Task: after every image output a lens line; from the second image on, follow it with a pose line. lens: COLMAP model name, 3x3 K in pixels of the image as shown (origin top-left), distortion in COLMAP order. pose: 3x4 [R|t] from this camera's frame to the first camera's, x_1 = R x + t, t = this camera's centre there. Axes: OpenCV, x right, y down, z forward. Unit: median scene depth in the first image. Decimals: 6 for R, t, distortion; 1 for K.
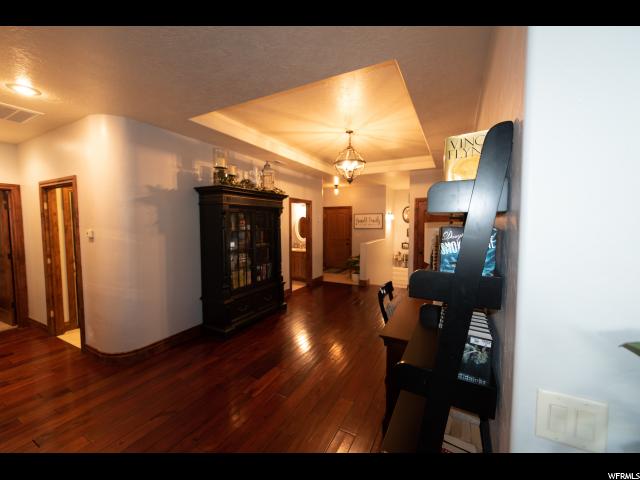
lens RADIAL K [[261.7, 0, 318.8], [0, 261.7, 240.0], [0, 0, 1]] dist [0.002399, 0.000145]
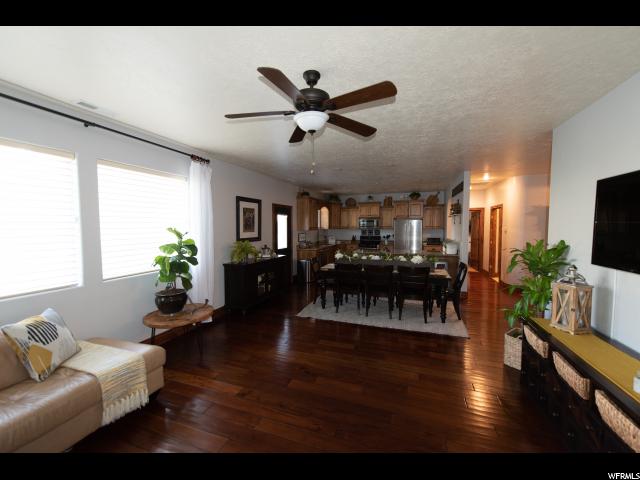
lens RADIAL K [[261.7, 0, 320.8], [0, 261.7, 240.0], [0, 0, 1]] dist [0.002399, 0.000145]
pose [[0.149294, 0.055232, -0.987249, 0.380378], [-0.056647, 0.997277, 0.047227, 0.016194], [0.987169, 0.048874, 0.152017, -0.306320]]
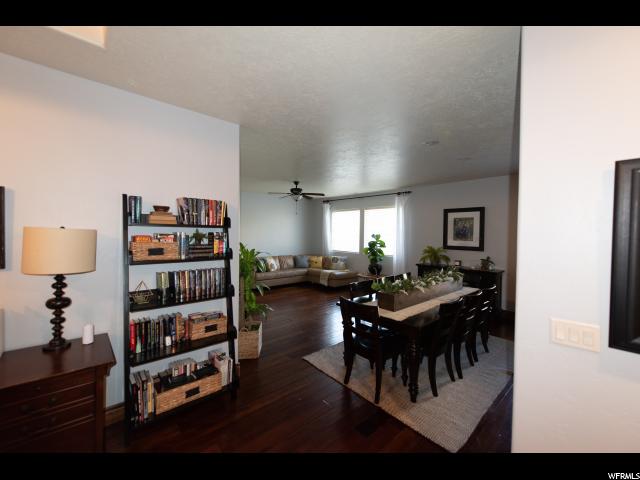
lens RADIAL K [[261.7, 0, 319.8], [0, 261.7, 235.8], [0, 0, 1]] dist [0.002399, 0.000145]
pose [[-0.934272, -0.018637, 0.356073, -0.163144], [0.007014, 0.997479, 0.070612, -0.024052], [-0.356491, 0.068468, -0.931787, 0.345041]]
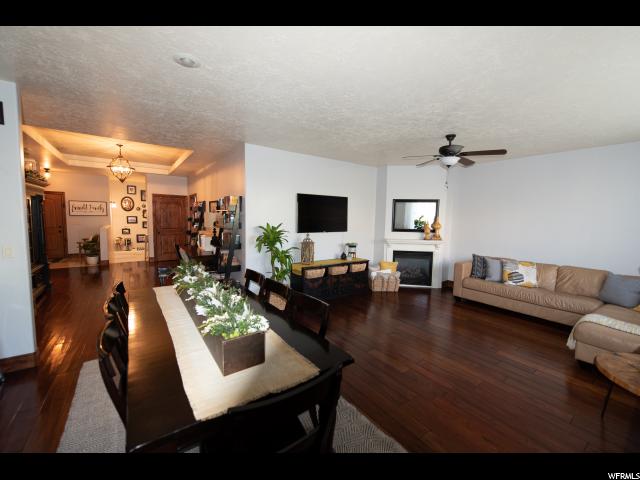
lens RADIAL K [[261.7, 0, 320.2], [0, 261.7, 235.7], [0, 0, 1]] dist [0.002399, 0.000145]
pose [[0.446465, -0.054594, 0.893134, -0.340231], [0.032600, 0.998467, 0.044736, 0.019455], [-0.894207, 0.009143, 0.447560, -0.285627]]
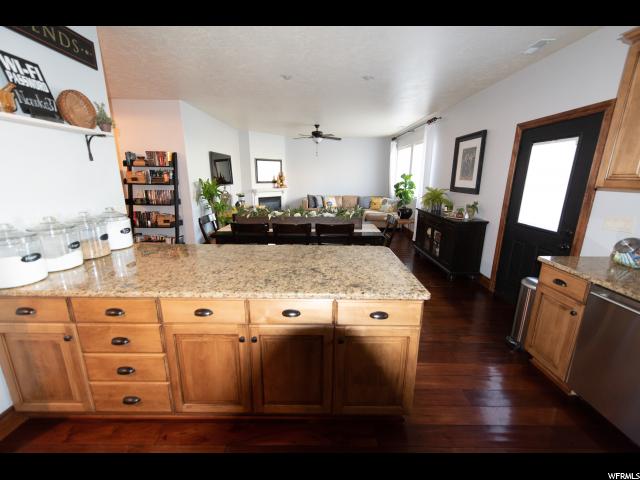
lens RADIAL K [[261.7, 0, 320.1], [0, 261.7, 238.7], [0, 0, 1]] dist [0.002399, 0.000145]
pose [[-0.460699, -0.213352, 0.861532, -0.581974], [0.044825, 0.963847, 0.262660, 0.001162], [-0.886424, 0.159626, -0.434480, 0.087263]]
